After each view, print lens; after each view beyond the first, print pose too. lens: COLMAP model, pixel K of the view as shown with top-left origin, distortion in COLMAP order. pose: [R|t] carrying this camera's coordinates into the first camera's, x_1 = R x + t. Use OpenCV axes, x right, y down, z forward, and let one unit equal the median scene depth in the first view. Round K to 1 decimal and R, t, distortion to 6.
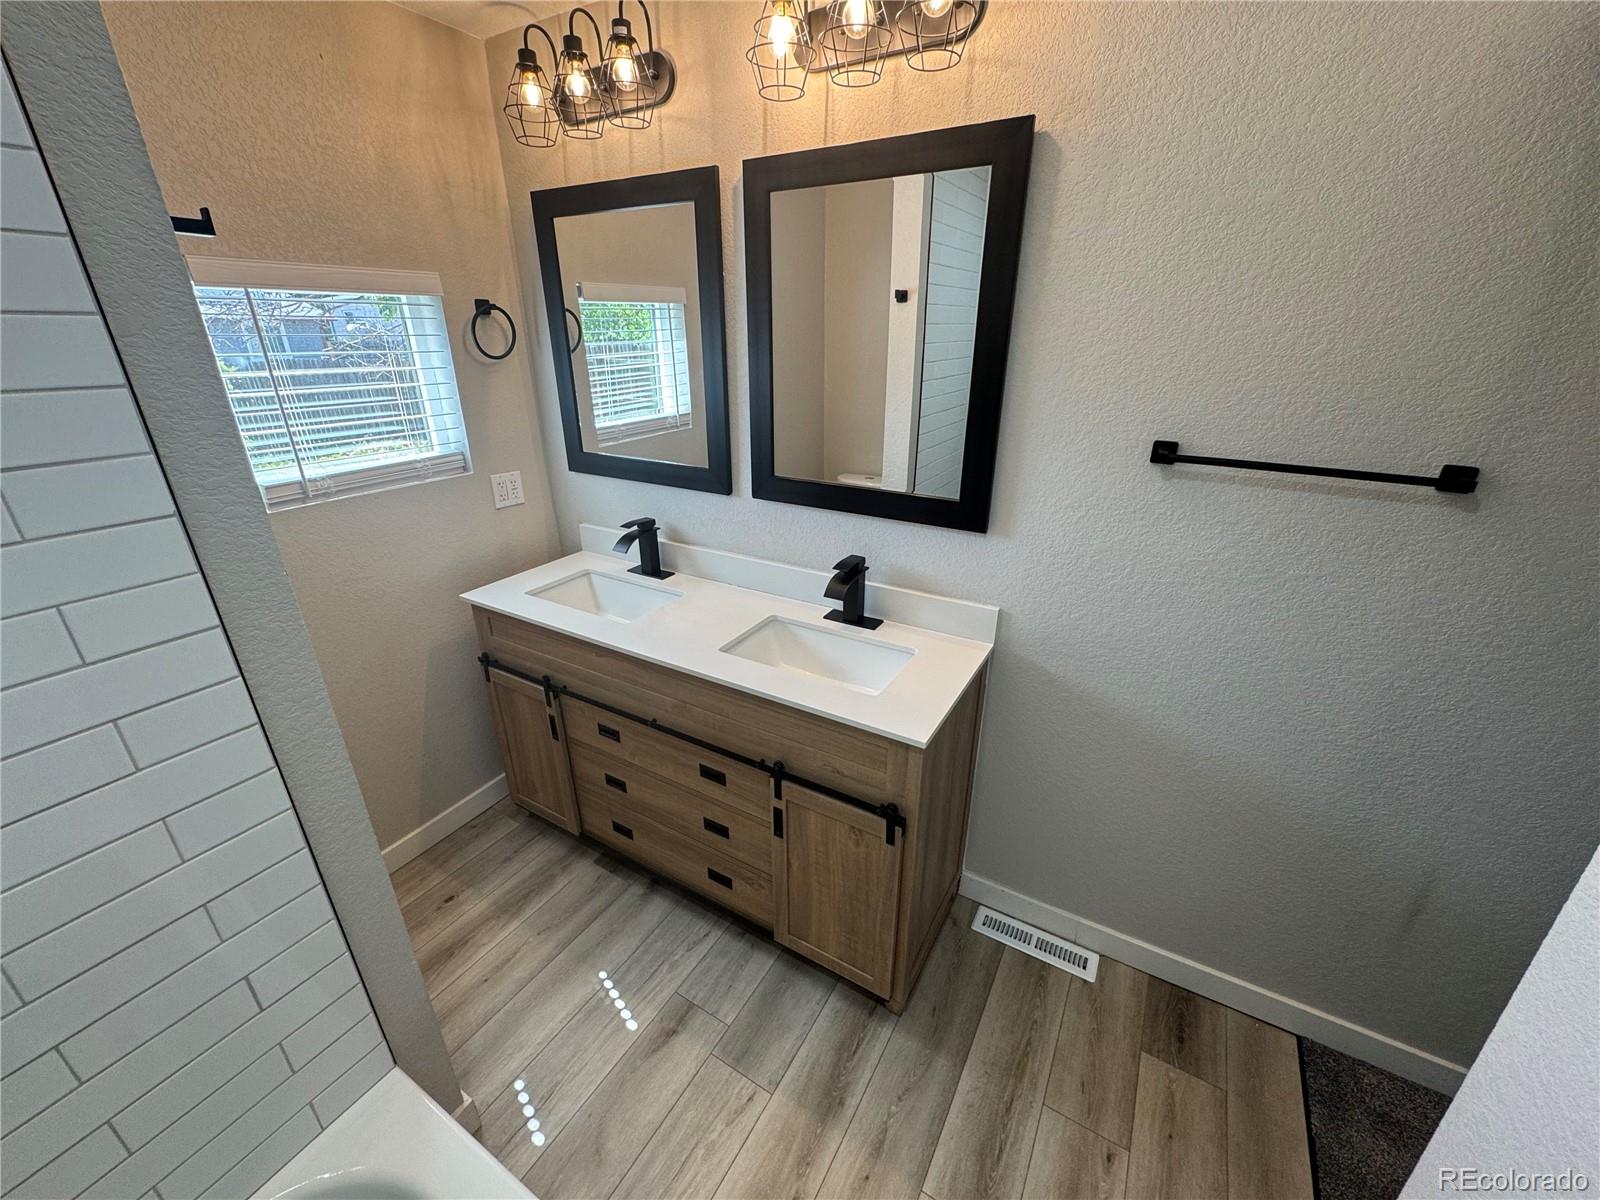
lens RADIAL K [[642.0, 0, 803.2], [0, 642.0, 598.2], [0, 0, 1]] dist [0.000859, -0.000467]
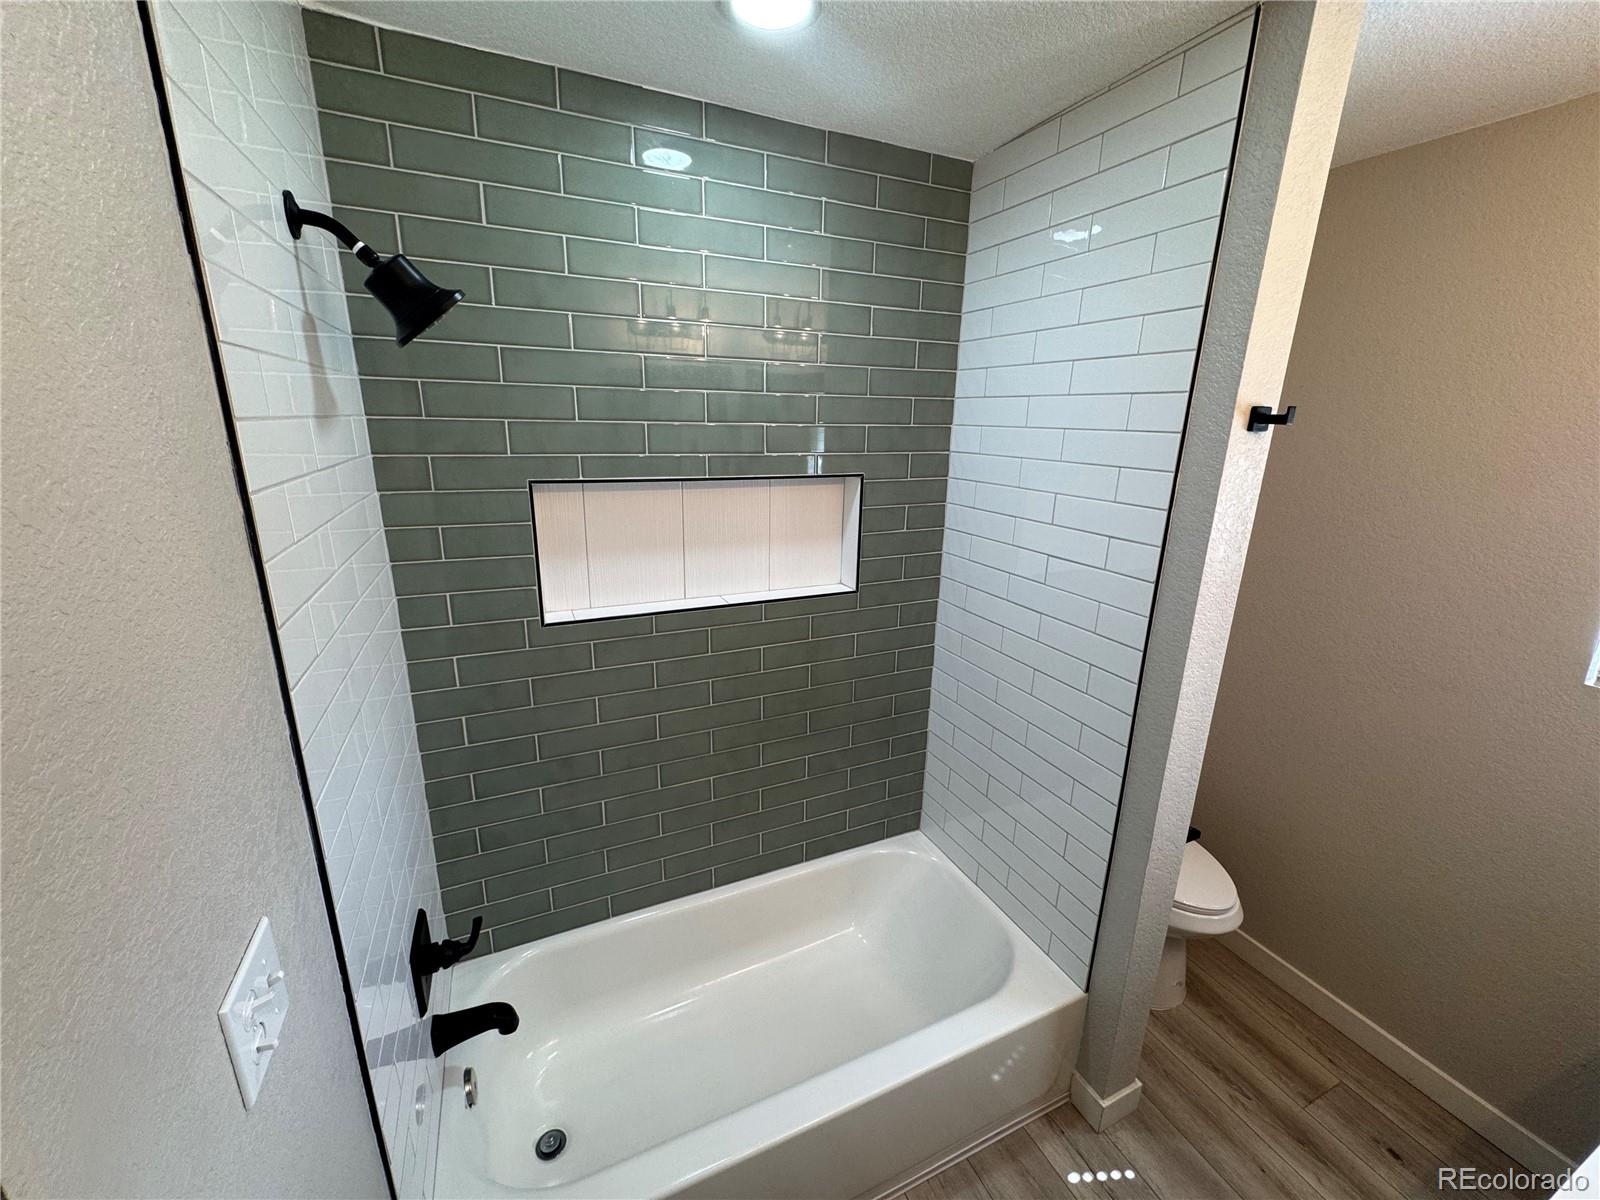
lens RADIAL K [[642.0, 0, 802.7], [0, 642.0, 600.2], [0, 0, 1]] dist [0.000859, -0.000467]
pose [[-0.574314, 0.211798, -0.790762, 0.490117], [-0.330033, 0.824072, 0.460416, -0.307797], [0.749161, 0.525401, -0.403376, 0.553673]]
